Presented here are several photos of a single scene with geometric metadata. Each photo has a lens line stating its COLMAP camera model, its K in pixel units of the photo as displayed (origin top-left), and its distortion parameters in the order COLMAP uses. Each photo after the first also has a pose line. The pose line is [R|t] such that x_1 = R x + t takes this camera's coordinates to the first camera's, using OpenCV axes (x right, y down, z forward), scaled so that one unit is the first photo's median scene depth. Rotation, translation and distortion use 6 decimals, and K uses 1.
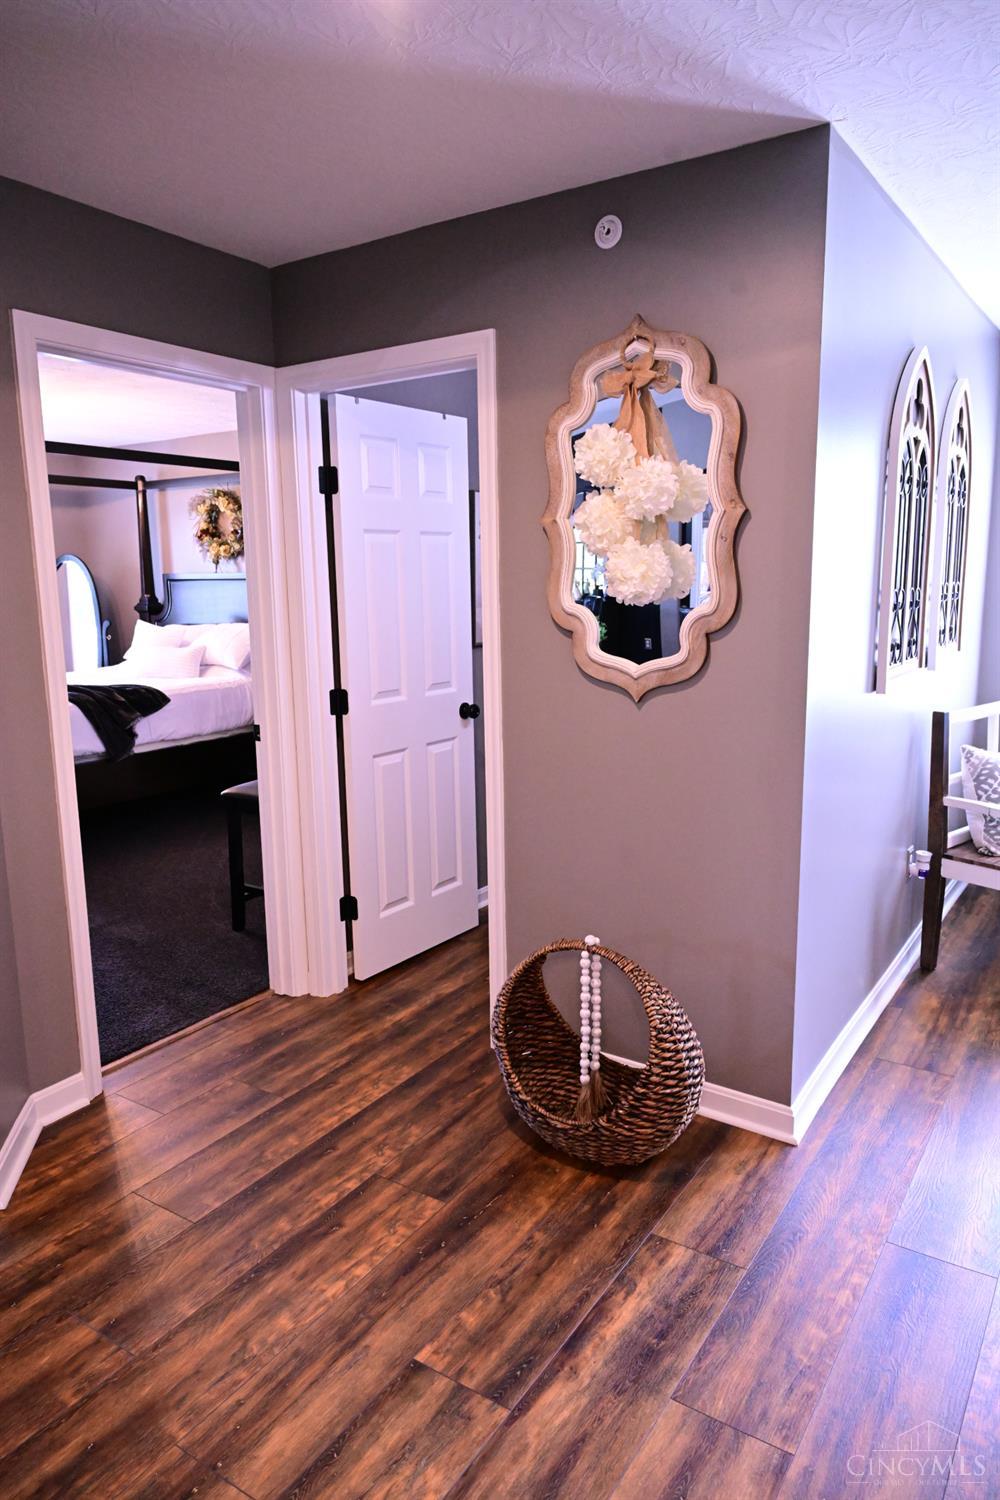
lens RADIAL K [[1002.9, 0, 497.3], [0, 1002.9, 760.6], [0, 0, 1]] dist [-0.000872, 0.001187]
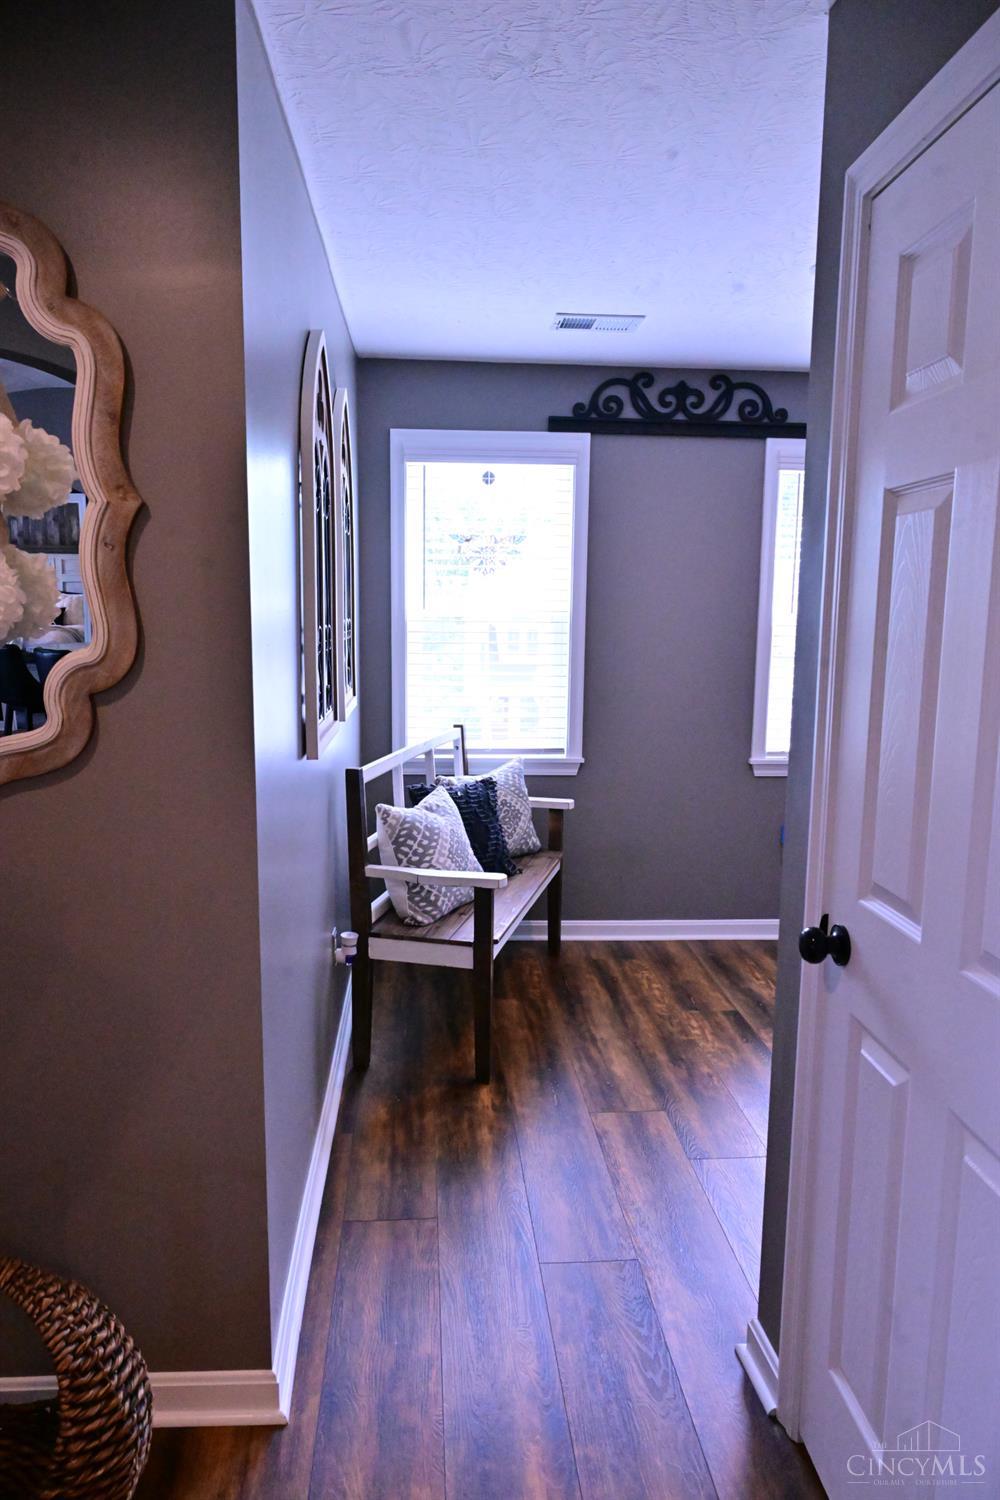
lens RADIAL K [[1002.9, 0, 494.1], [0, 1002.9, 757.0], [0, 0, 1]] dist [-0.000872, 0.001187]
pose [[0.791683, -0.067570, 0.607184, 0.018124], [0.089654, 0.995954, -0.006063, -0.047879], [-0.604318, 0.059237, 0.794538, 0.273335]]
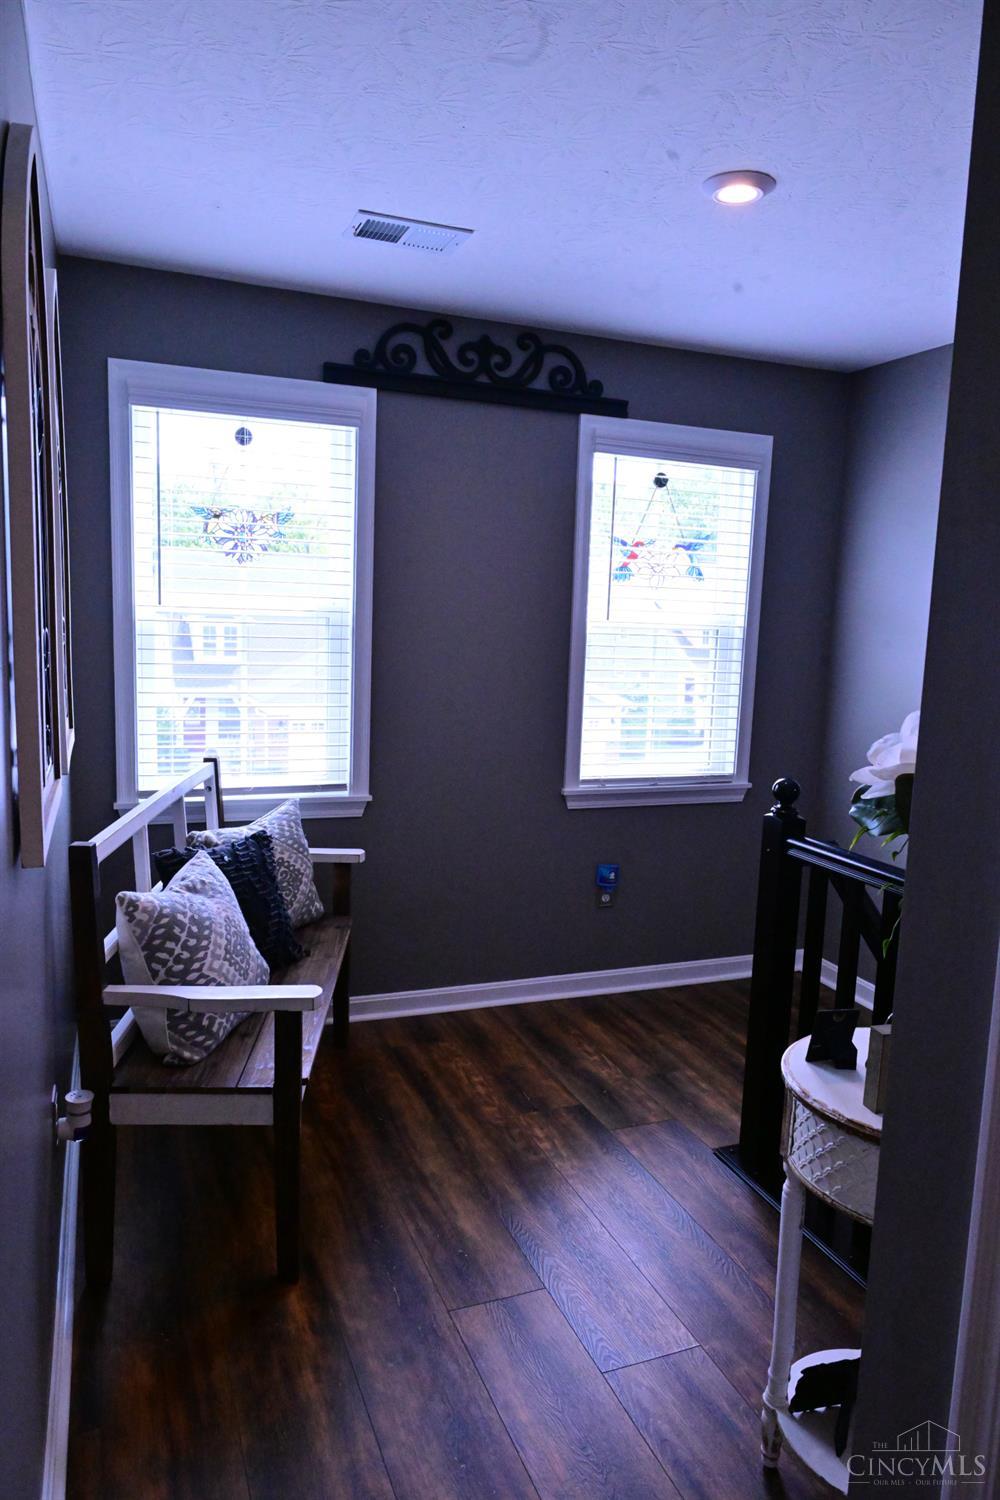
lens RADIAL K [[1002.9, 0, 498.9], [0, 1002.9, 751.0], [0, 0, 1]] dist [-0.000872, 0.001187]
pose [[0.571250, -0.078320, 0.817031, 0.131525], [0.108057, 0.993949, 0.019728, -0.097619], [-0.813632, 0.077017, 0.576256, 0.534290]]
